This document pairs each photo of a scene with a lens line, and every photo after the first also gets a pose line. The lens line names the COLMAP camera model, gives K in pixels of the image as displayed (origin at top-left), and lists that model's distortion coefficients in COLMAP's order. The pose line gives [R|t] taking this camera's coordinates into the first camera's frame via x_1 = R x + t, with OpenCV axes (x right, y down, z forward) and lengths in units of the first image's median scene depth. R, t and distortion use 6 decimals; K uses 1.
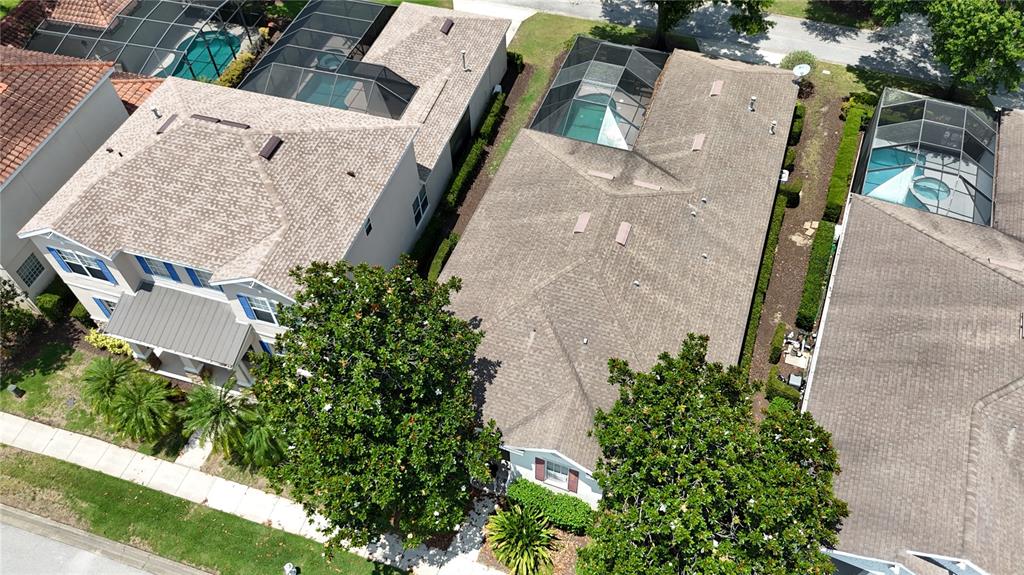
lens RADIAL K [[750.8, 0, 517.5], [0, 750.8, 289.4], [0, 0, 1]] dist [0.000567, 0.002454]
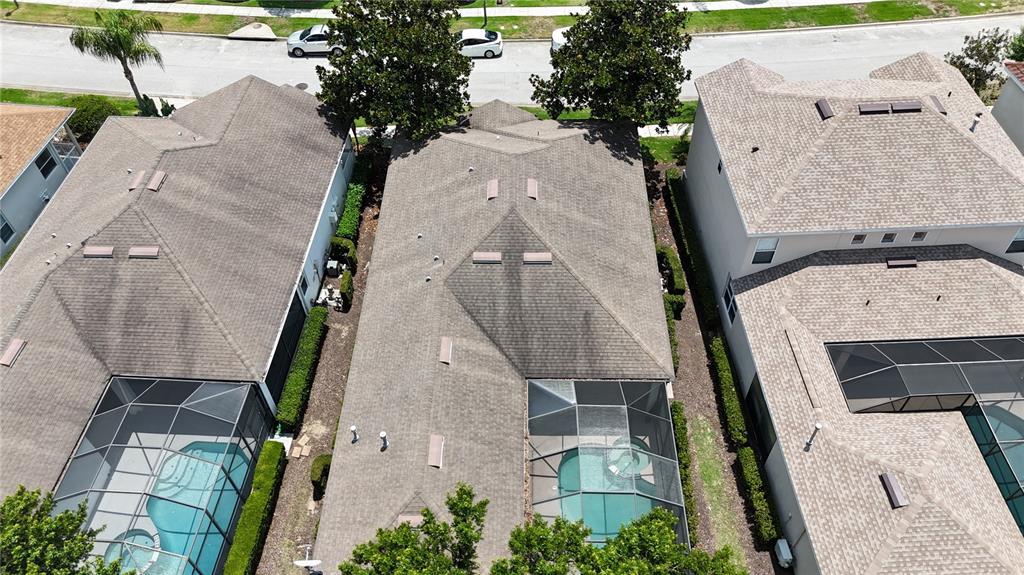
lens RADIAL K [[750.8, 0, 519.8], [0, 750.8, 283.4], [0, 0, 1]] dist [0.000567, 0.002454]
pose [[-0.941487, 0.277331, -0.191547, 0.268957], [-0.240172, -0.153286, 0.958552, -0.880373], [0.236474, 0.948468, 0.210923, 0.698763]]
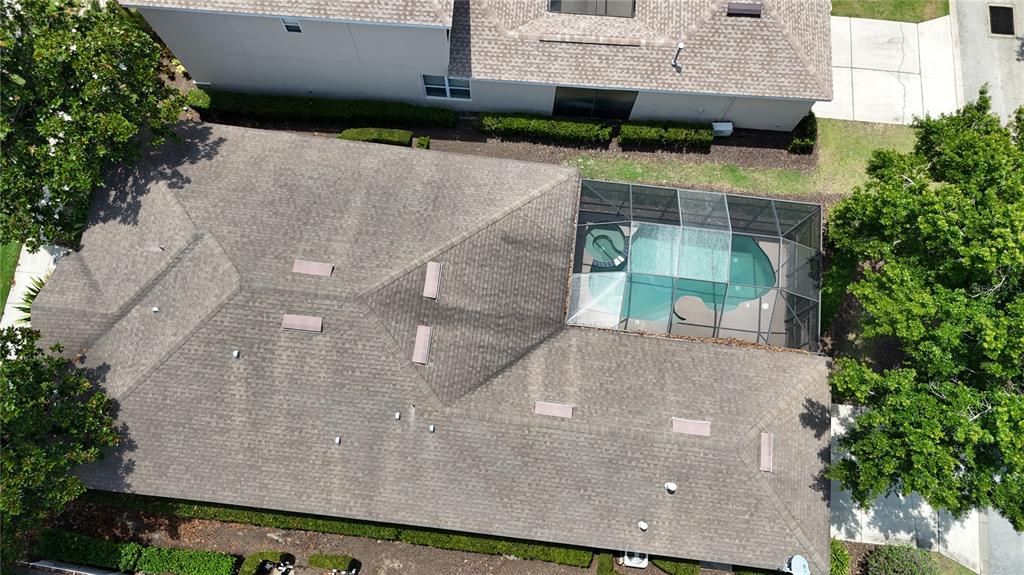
lens RADIAL K [[750.8, 0, 513.6], [0, 750.8, 292.9], [0, 0, 1]] dist [0.000567, 0.002454]
pose [[0.236772, 0.949598, -0.205433, 0.242424], [-0.787135, 0.311437, 0.532377, -0.496716], [0.569524, 0.035651, 0.821201, 0.385980]]
